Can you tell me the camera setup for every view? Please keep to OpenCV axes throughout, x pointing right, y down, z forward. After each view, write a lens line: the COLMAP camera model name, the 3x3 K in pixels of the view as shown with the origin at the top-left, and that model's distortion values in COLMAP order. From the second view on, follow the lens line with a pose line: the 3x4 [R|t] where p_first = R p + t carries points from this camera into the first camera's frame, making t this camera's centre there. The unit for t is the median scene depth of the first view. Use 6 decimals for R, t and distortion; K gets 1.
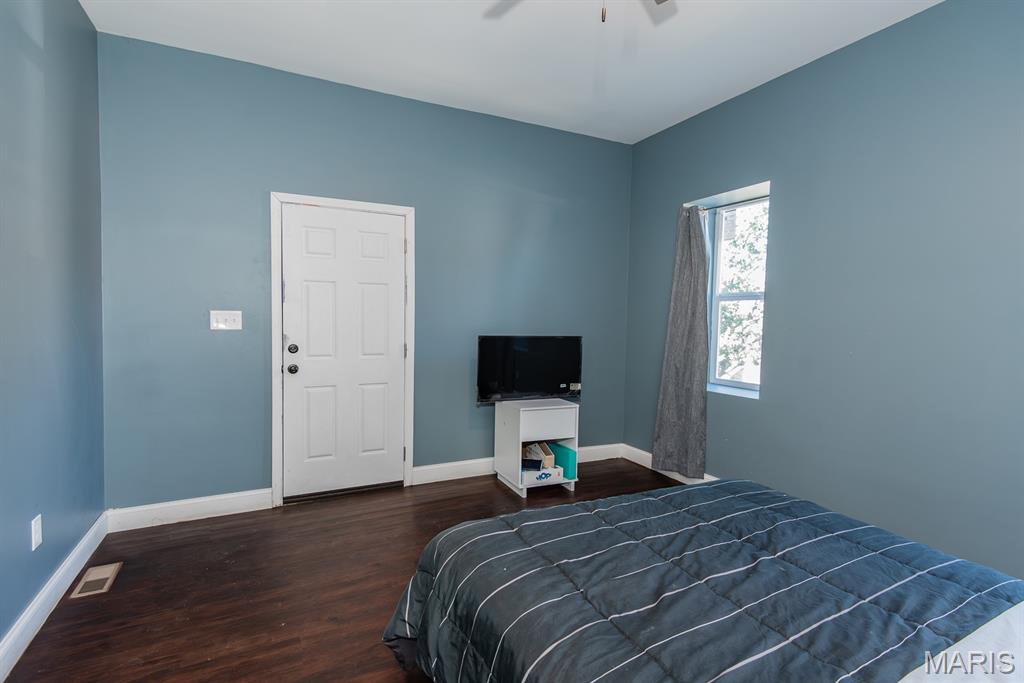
lens RADIAL K [[460.8, 0, 522.8], [0, 460.8, 341.3], [0, 0, 1]] dist [0.014185, -0.000271]
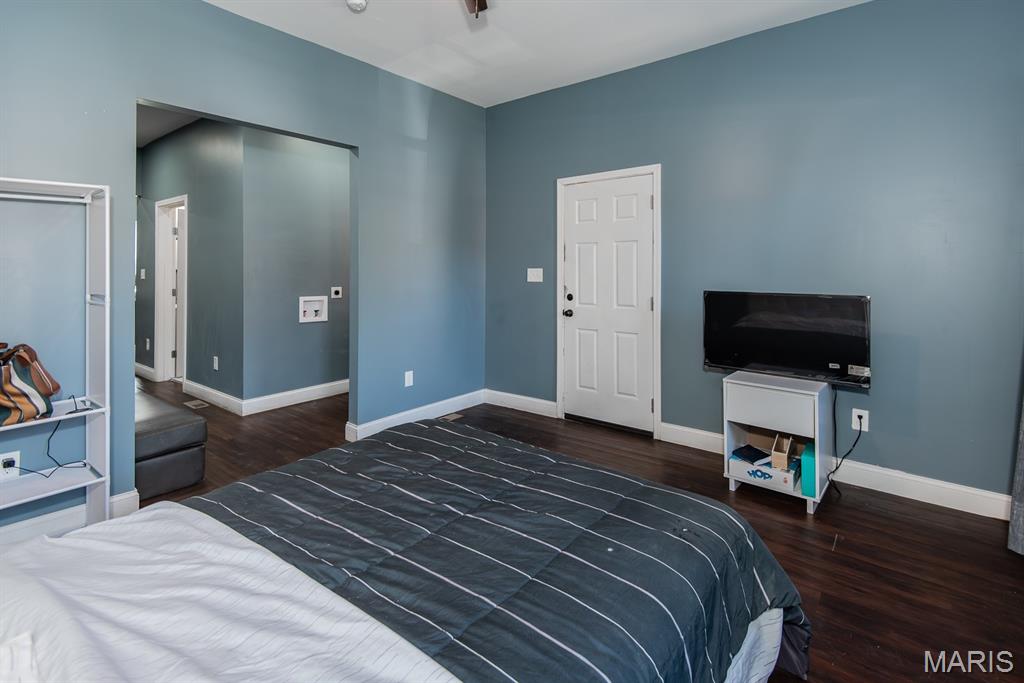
lens RADIAL K [[501.7, 0, 529.6], [0, 501.7, 275.5], [0, 0, 1]] dist [-0.002660, -0.000366]
pose [[0.434115, -0.004610, -0.900846, 0.552594], [-0.039309, 0.998938, -0.024055, -0.004521], [0.899999, 0.045854, 0.433473, 0.236327]]
